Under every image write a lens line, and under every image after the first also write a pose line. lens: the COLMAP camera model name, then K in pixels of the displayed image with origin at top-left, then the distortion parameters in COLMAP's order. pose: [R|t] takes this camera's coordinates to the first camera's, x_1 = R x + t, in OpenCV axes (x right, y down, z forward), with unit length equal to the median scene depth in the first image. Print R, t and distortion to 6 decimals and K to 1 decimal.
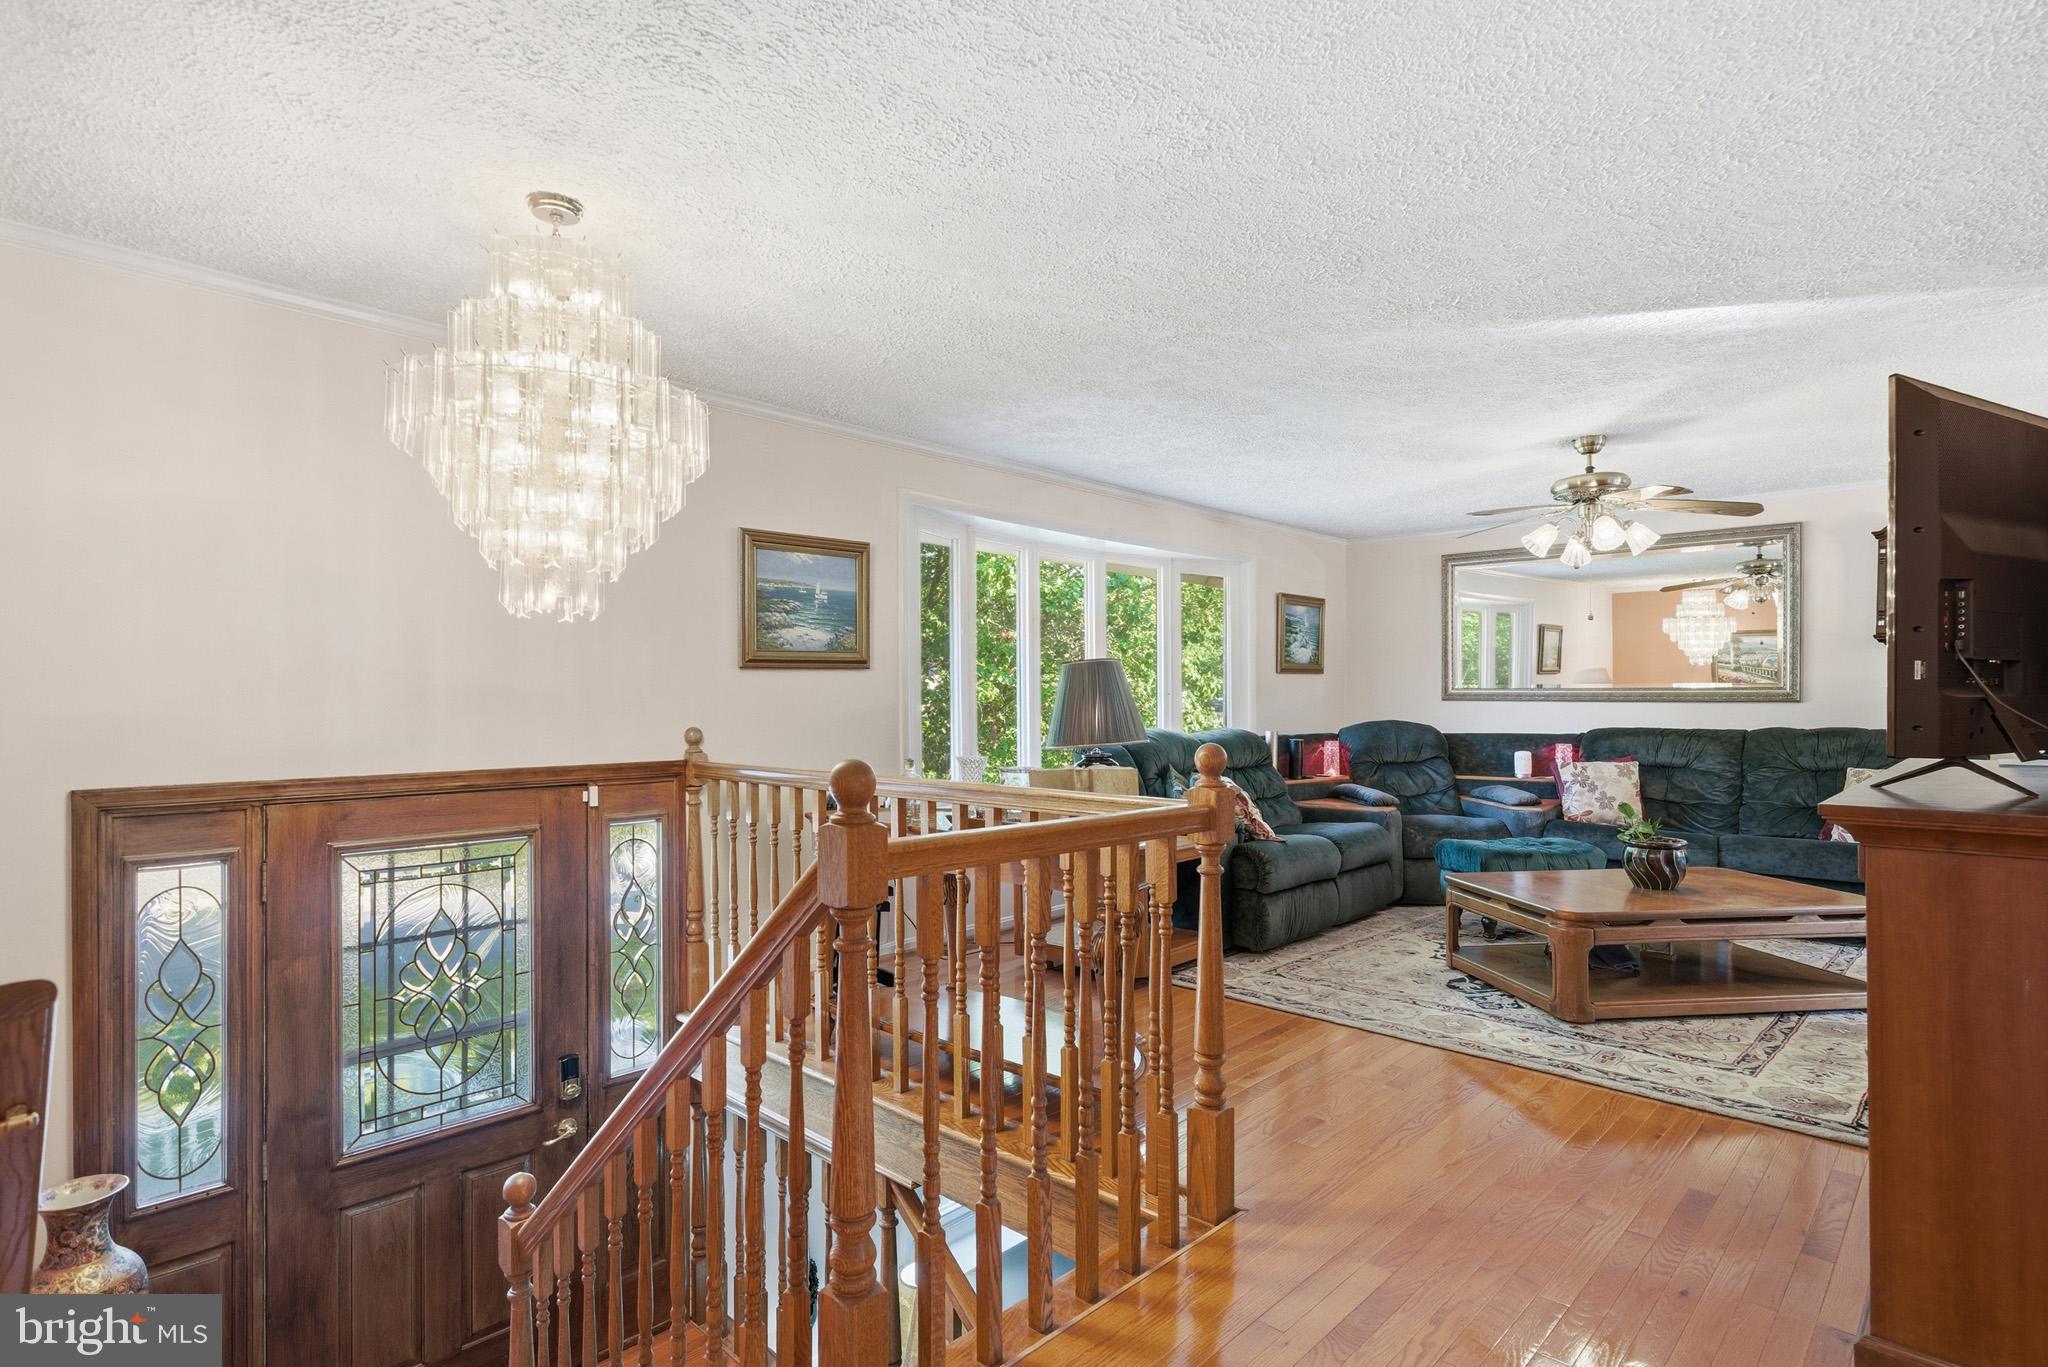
lens RADIAL K [[1062.9, 0, 1024.0], [0, 1062.9, 683.5], [0, 0, 1]] dist [0.000423, -0.017695]
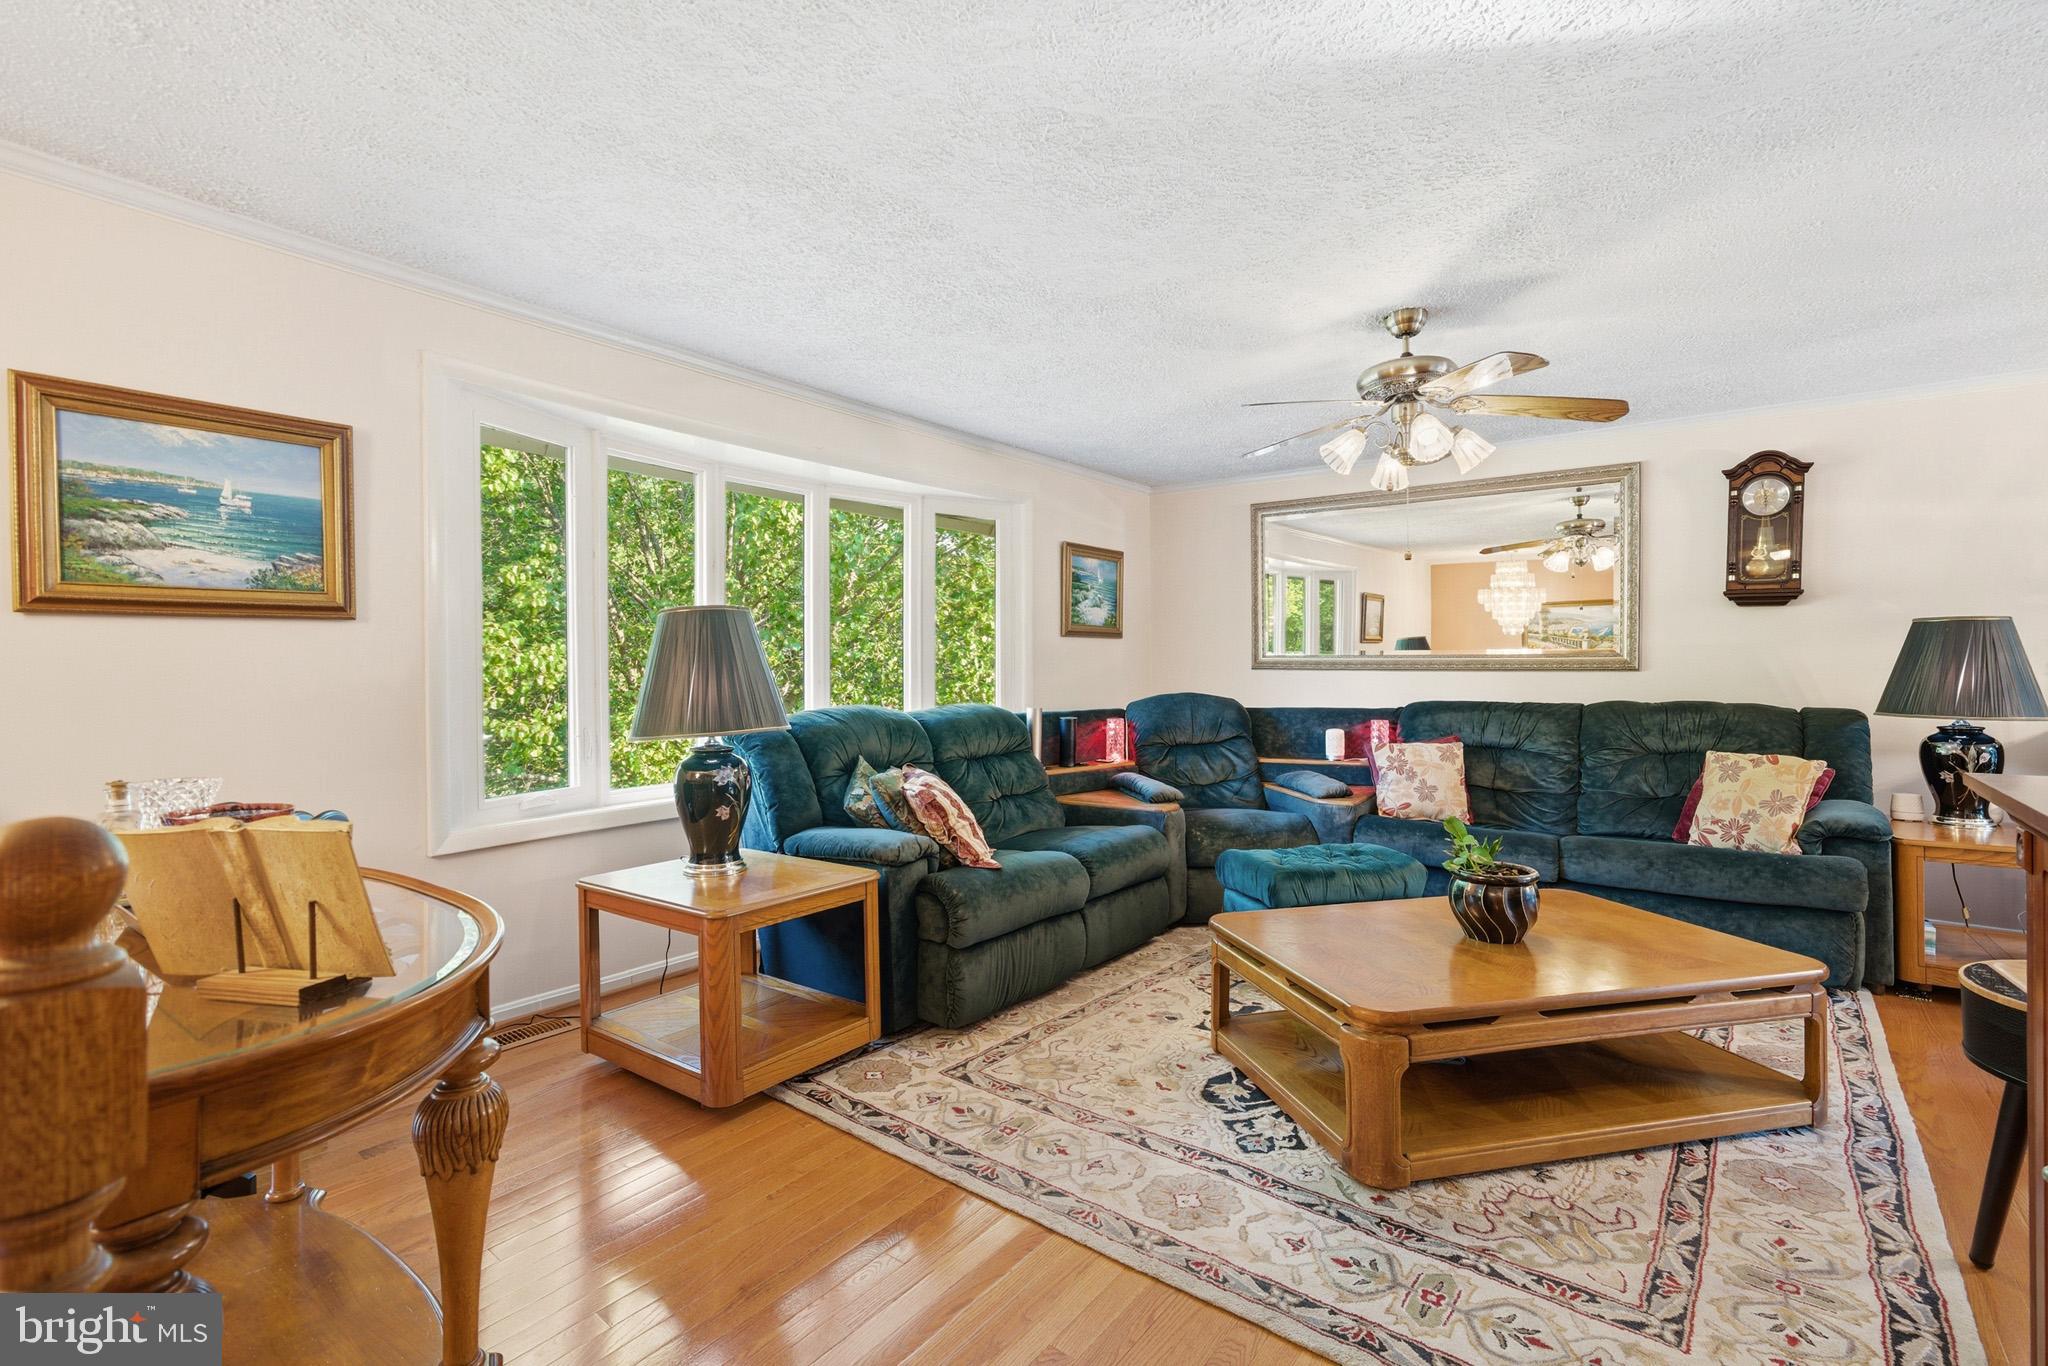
lens RADIAL K [[974.9, 0, 1032.0], [0, 974.9, 652.8], [0, 0, 1]] dist [-0.042684, 0.021836]
pose [[0.993183, 0.001953, 0.116549, 0.170019], [-0.001696, 0.999996, -0.002309, 0.006170], [-0.116554, 0.002096, 0.993182, 0.314170]]
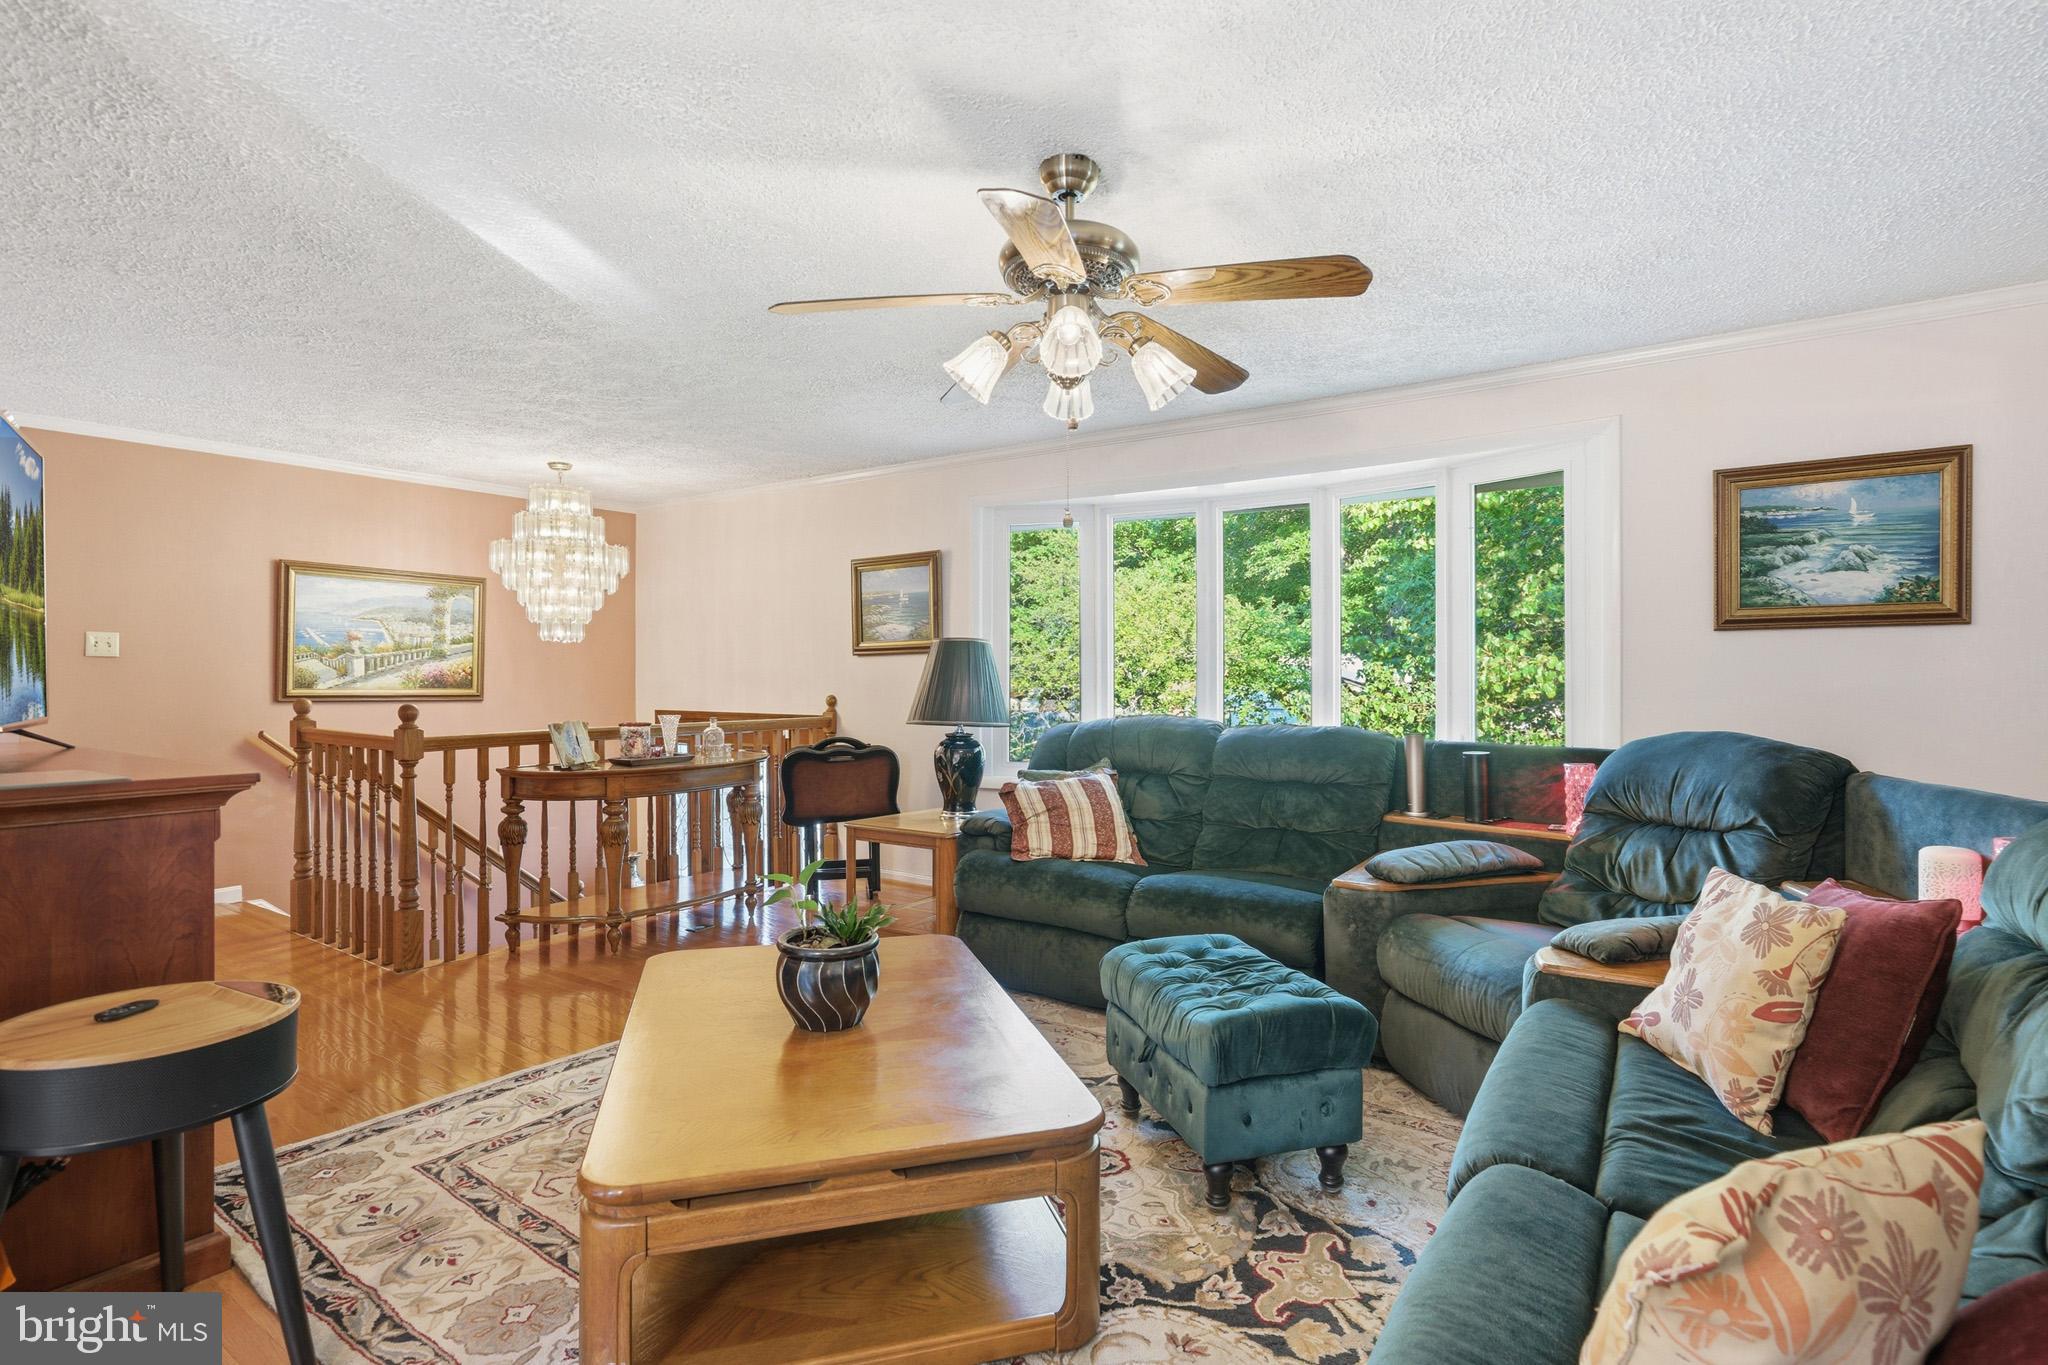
lens RADIAL K [[1014.5, 0, 1024.0], [0, 1014.5, 682.5], [0, 0, 1]] dist [-0.046623, 0.025813]
pose [[0.146089, 0.011337, -0.989206, 0.860051], [0.015127, 0.999792, 0.013693, 0.005047], [0.989156, -0.016964, 0.145887, 0.778805]]
